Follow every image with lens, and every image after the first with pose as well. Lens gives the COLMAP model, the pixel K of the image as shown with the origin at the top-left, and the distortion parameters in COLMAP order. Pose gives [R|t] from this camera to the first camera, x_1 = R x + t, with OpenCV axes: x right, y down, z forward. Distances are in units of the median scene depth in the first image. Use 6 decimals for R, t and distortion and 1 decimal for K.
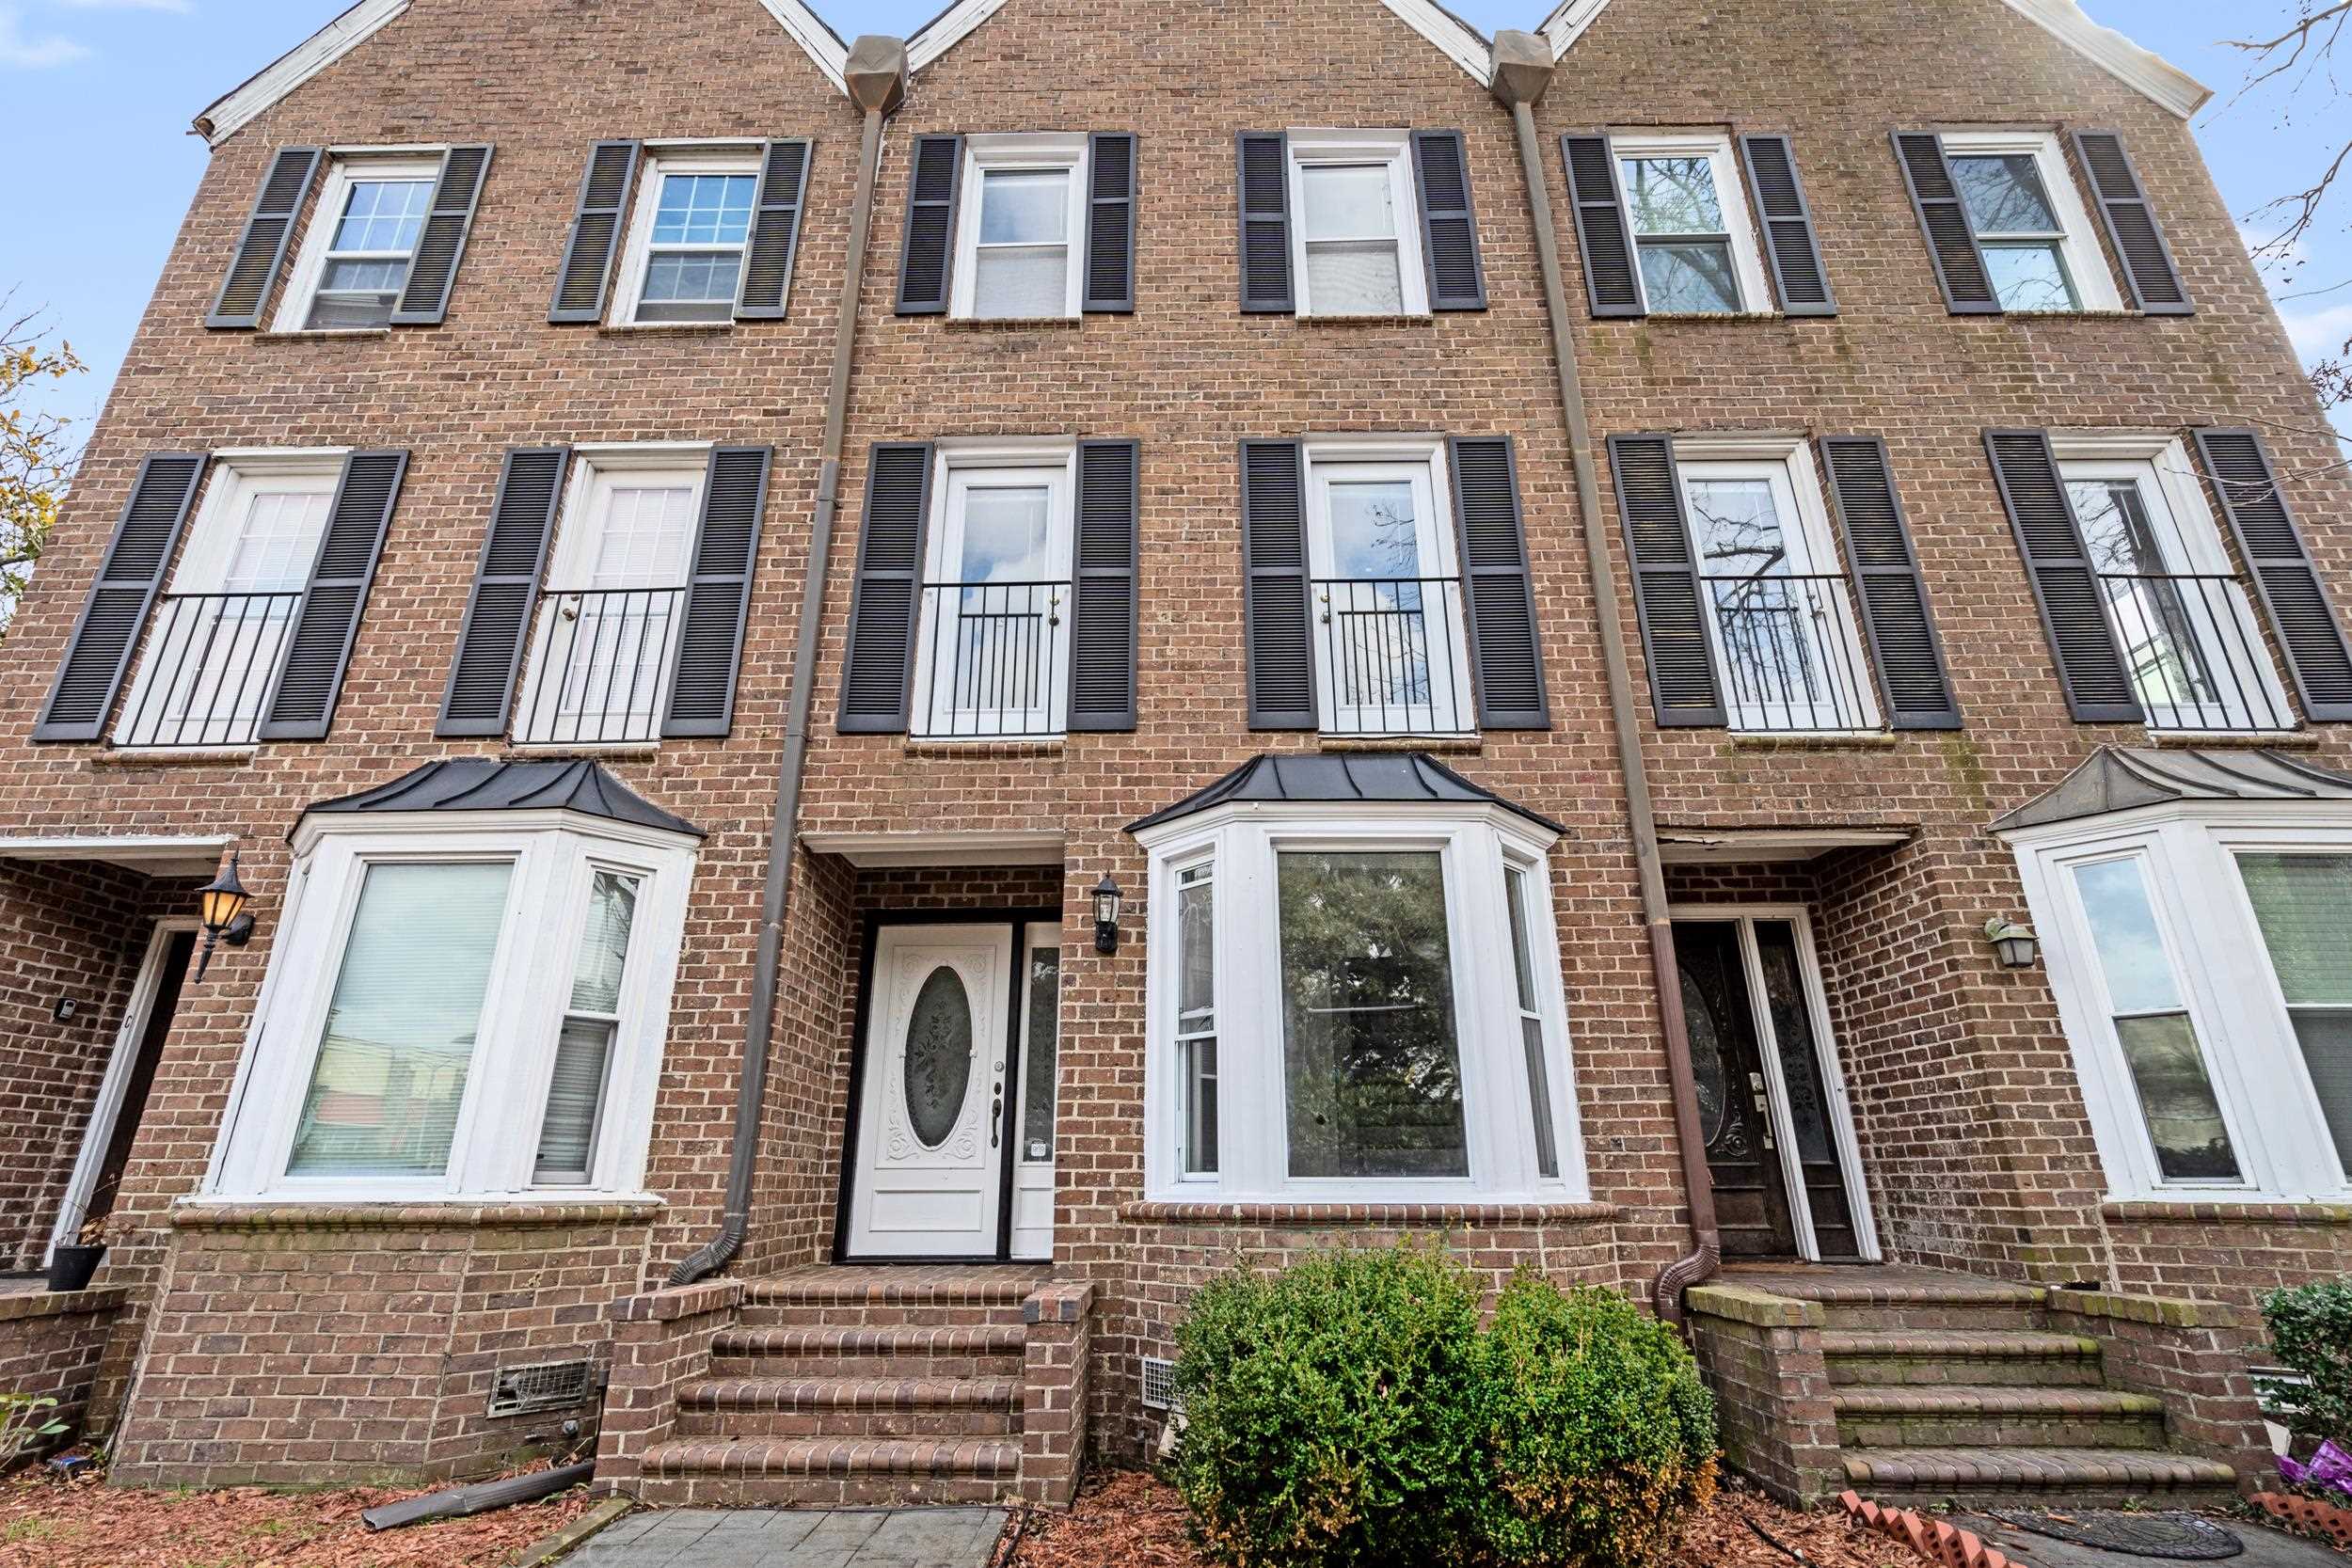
lens RADIAL K [[1078.8, 0, 1182.5], [0, 1078.8, 781.9], [0, 0, 1]] dist [-0.002229, 0.000015]
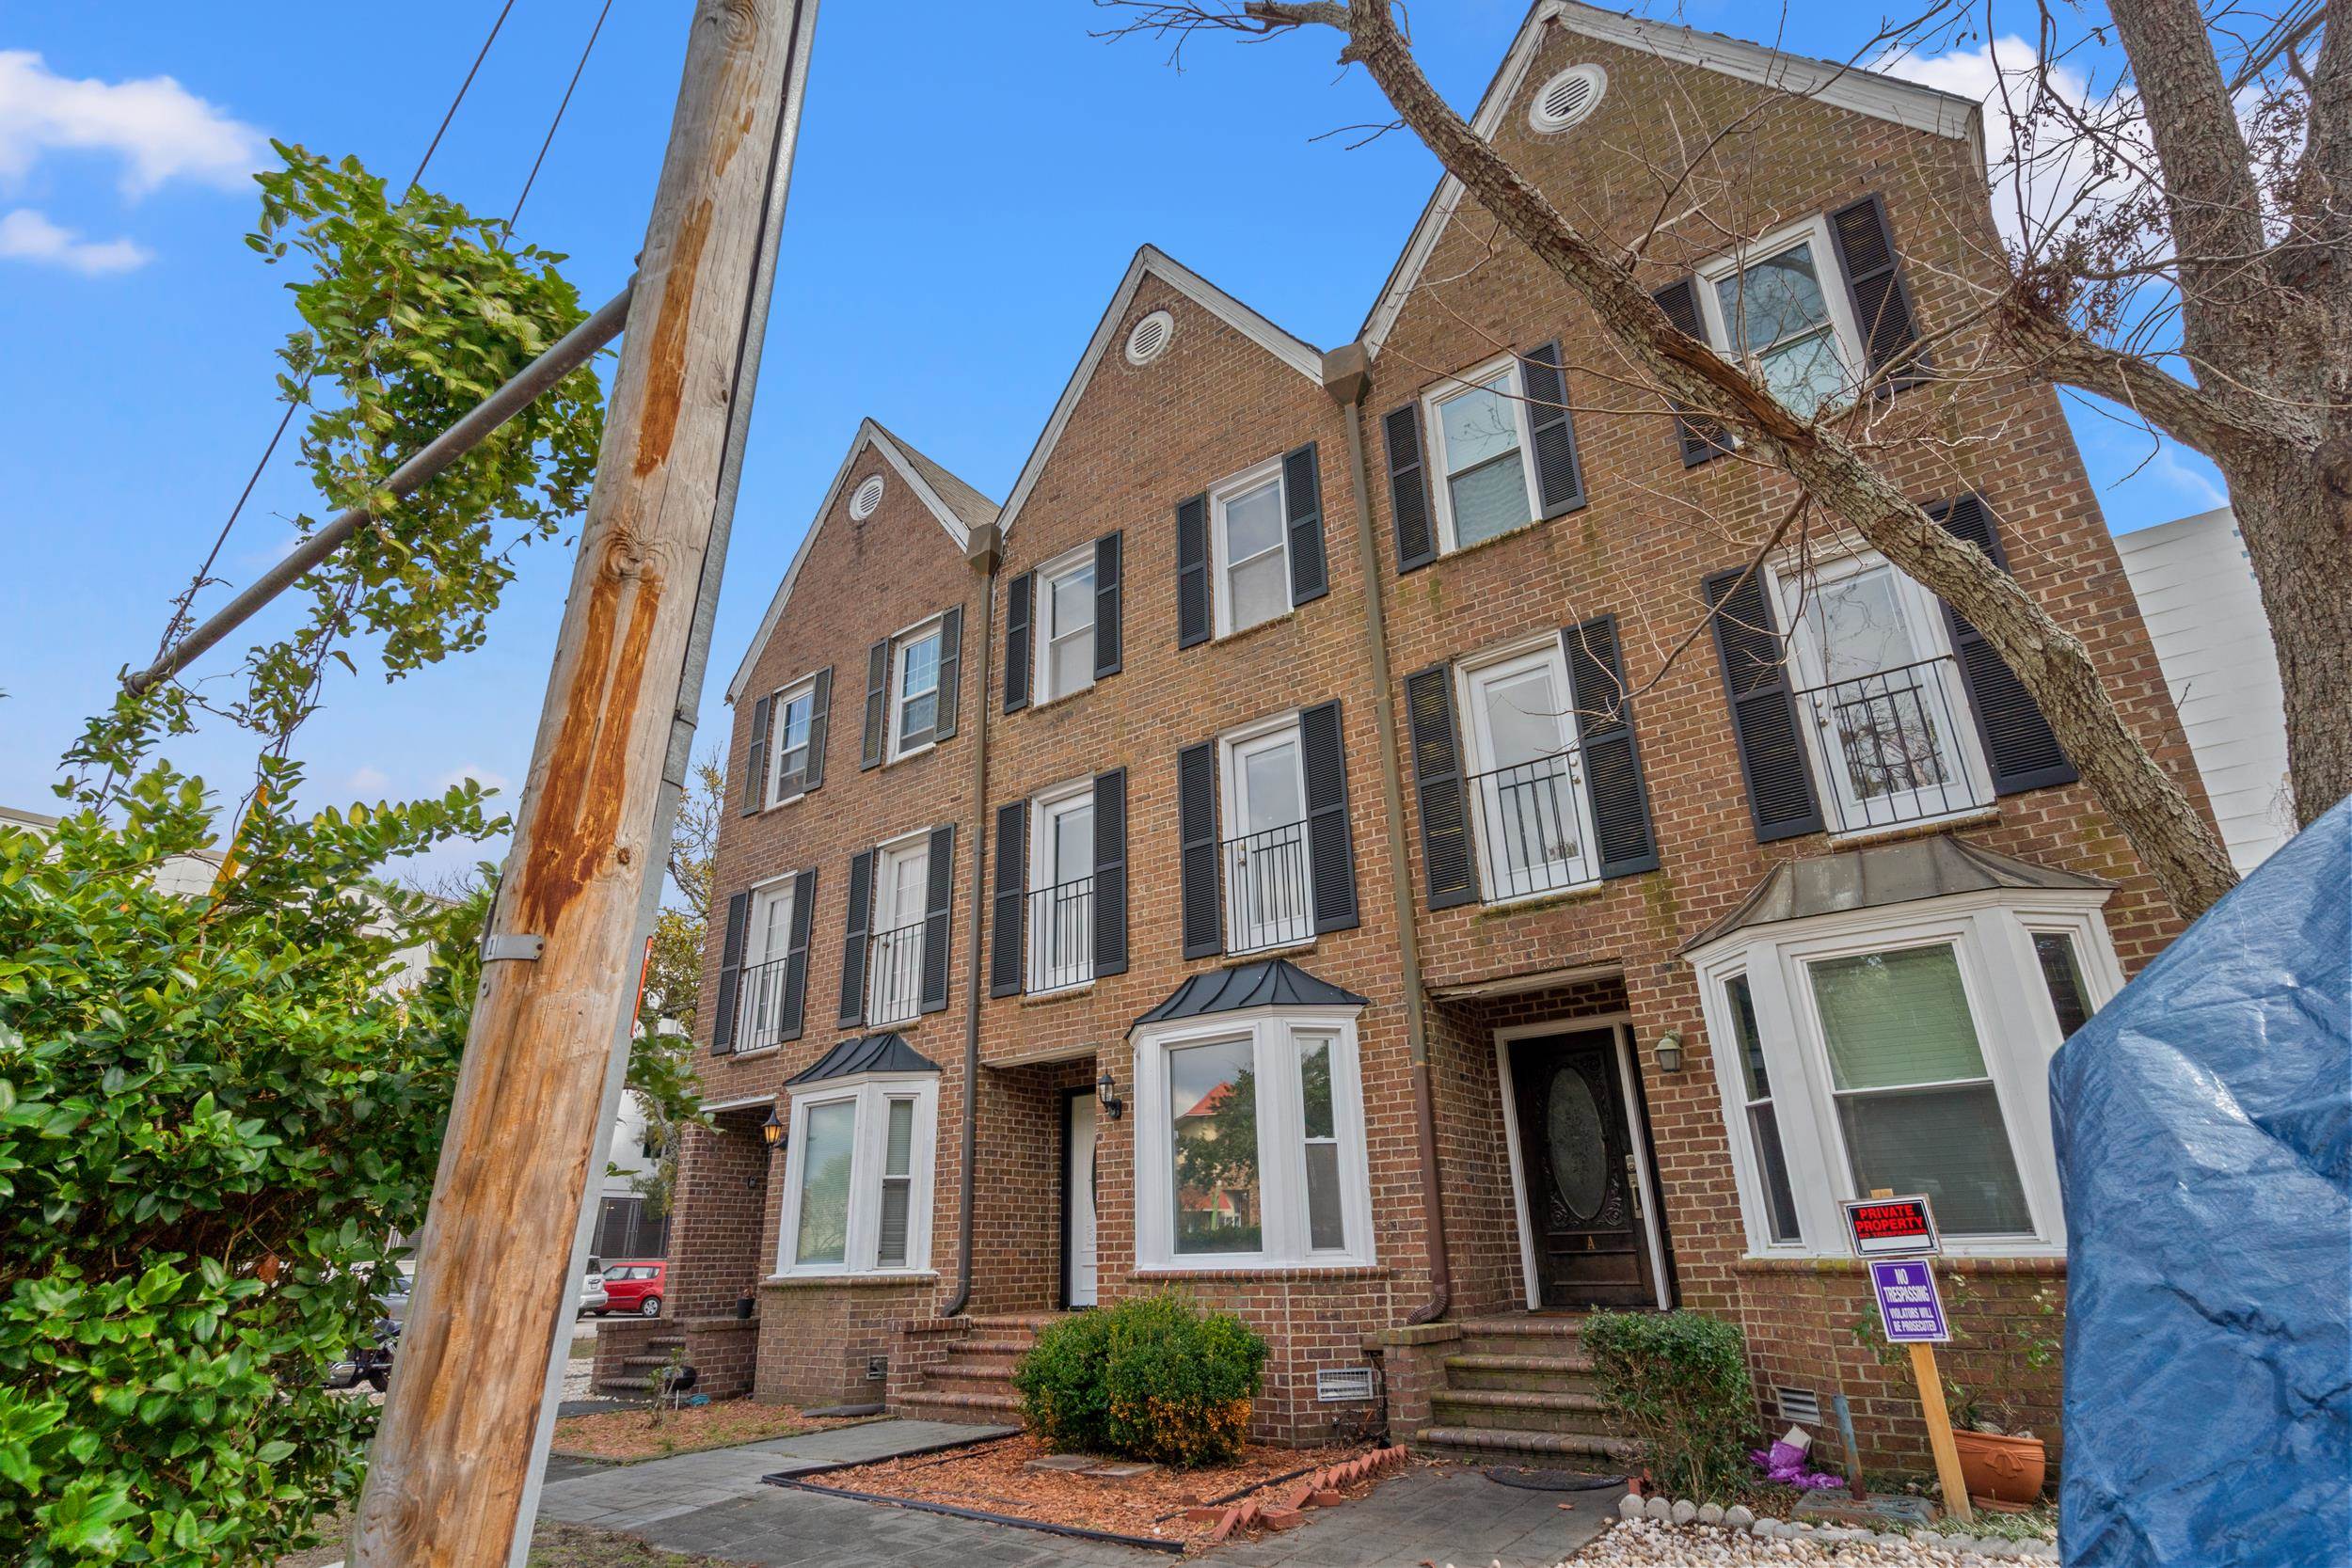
lens RADIAL K [[1202.3, 0, 1174.5], [0, 1202.3, 779.6], [0, 0, 1]] dist [-0.000317, 0.001251]
pose [[0.807496, -0.236404, -0.540428, 1.047429], [0.227629, 0.970097, -0.084240, -0.158164], [0.544182, -0.054994, 0.837163, -0.431022]]
